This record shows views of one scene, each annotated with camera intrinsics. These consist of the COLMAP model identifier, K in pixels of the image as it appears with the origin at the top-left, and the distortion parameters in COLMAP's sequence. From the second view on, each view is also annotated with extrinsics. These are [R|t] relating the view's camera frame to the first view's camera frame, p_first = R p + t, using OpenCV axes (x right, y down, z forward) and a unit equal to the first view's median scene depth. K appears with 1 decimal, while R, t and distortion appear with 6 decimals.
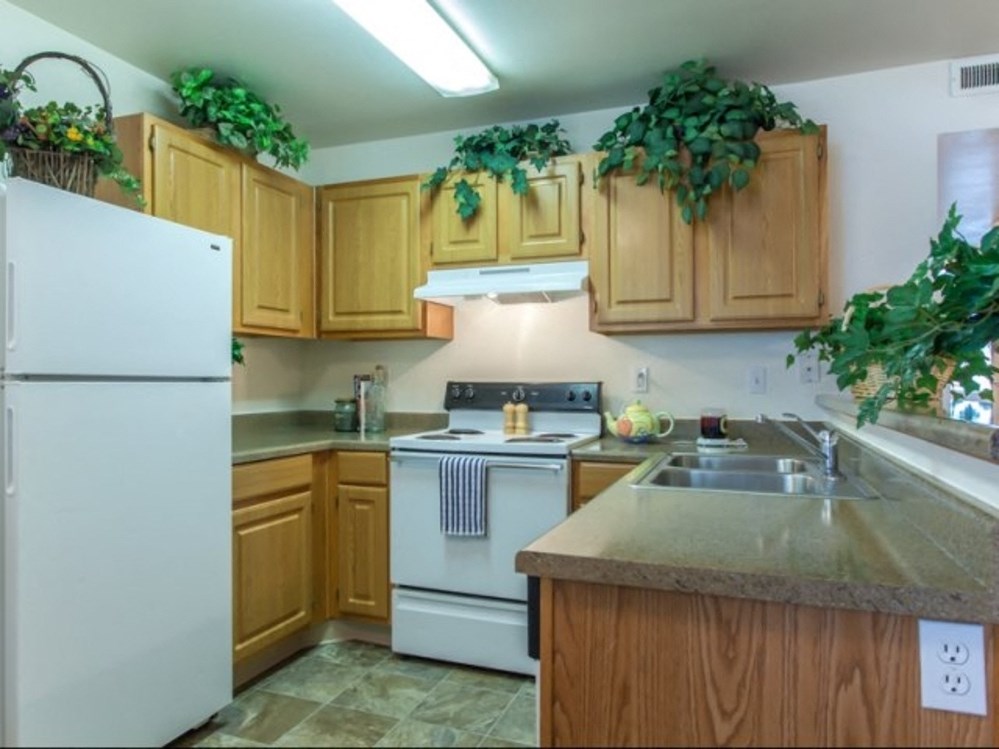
lens RADIAL K [[664.1, 0, 498.7], [0, 664.1, 377.6], [0, 0, 1]] dist [-0.017376, 0.000015]
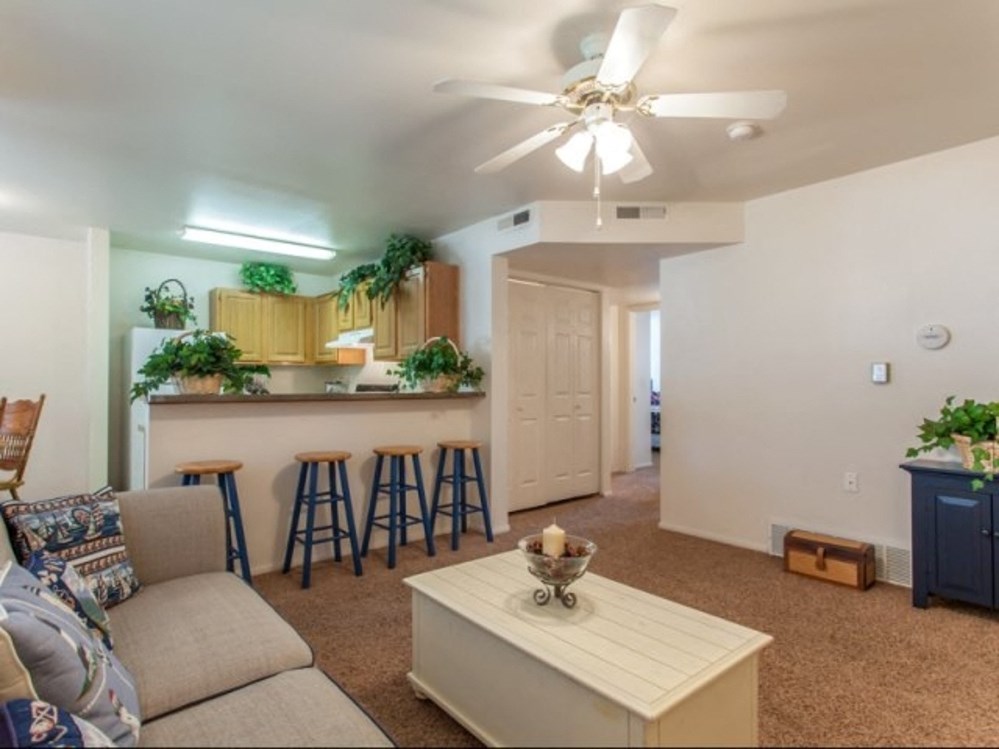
lens RADIAL K [[534.4, 0, 496.4], [0, 534.4, 375.2], [0, 0, 1]] dist [0.002449, -0.000313]
pose [[0.873501, -0.008401, -0.486749, 1.335743], [0.001744, 0.999899, -0.014128, 0.003101], [0.486818, 0.011492, 0.873428, -0.328621]]
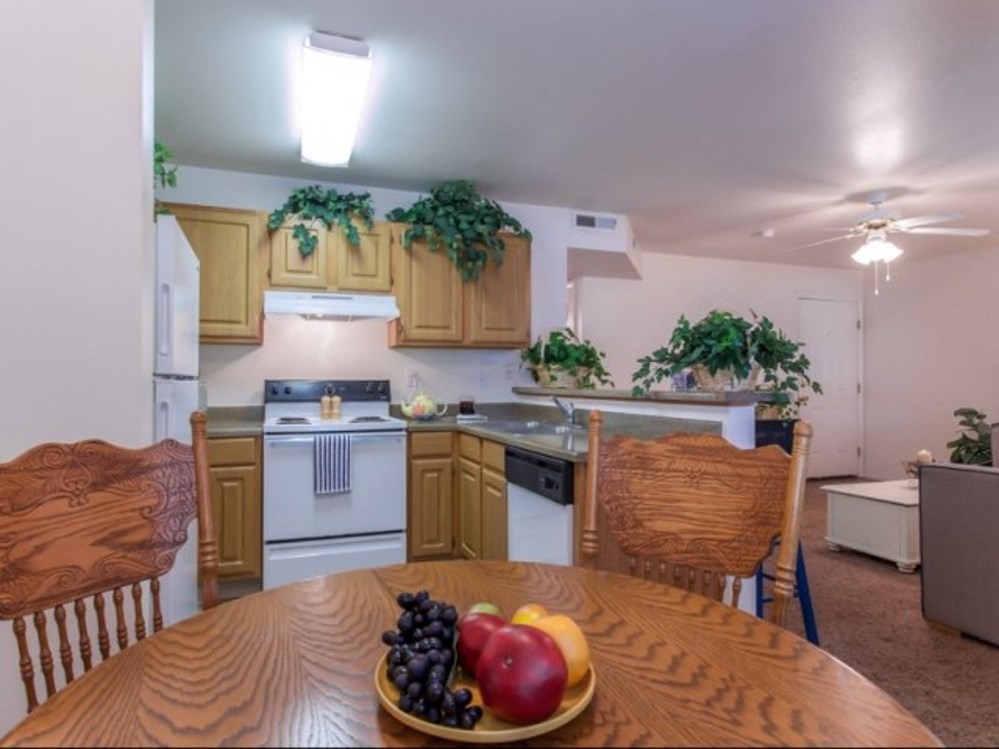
lens RADIAL K [[598.1, 0, 500.9], [0, 598.1, 374.1], [0, 0, 1]] dist [0.000404, 0.004527]
pose [[0.753337, 0.004408, 0.657620, -0.553549], [-0.001456, 0.999986, -0.005036, 0.000375], [-0.657633, 0.002836, 0.753333, -0.141967]]
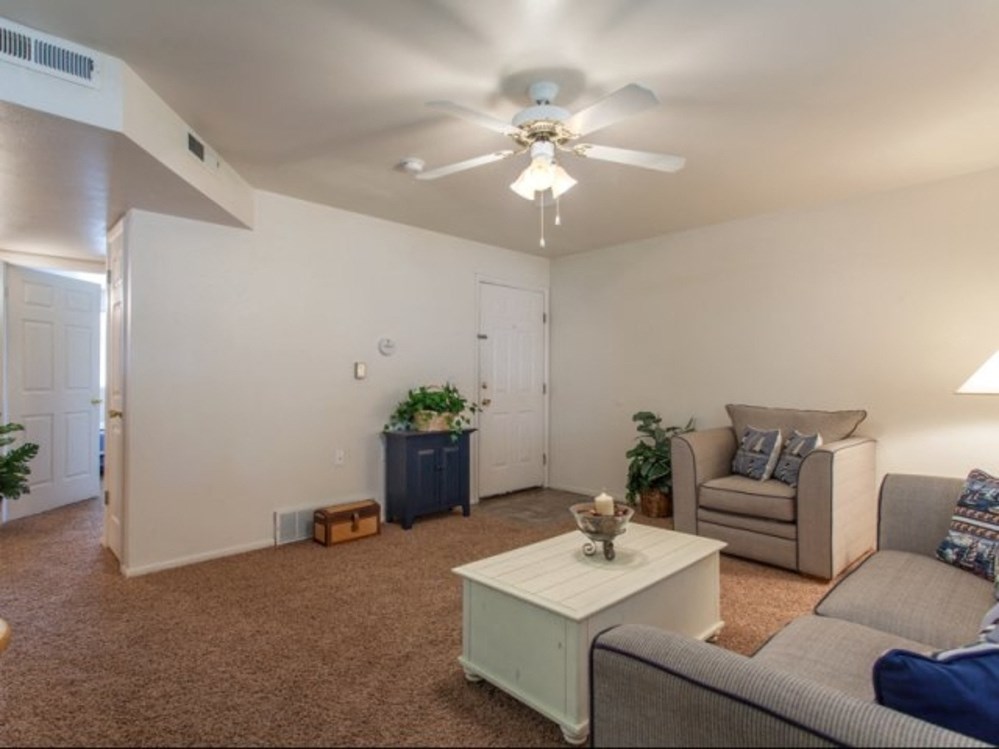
lens RADIAL K [[538.1, 0, 496.0], [0, 538.1, 374.9], [0, 0, 1]] dist [0.007394, -0.000099]
pose [[0.423432, 0.004388, 0.905917, 0.310306], [-0.001612, 0.999990, -0.004091, 0.001486], [-0.905927, 0.000272, 0.423435, 0.066455]]
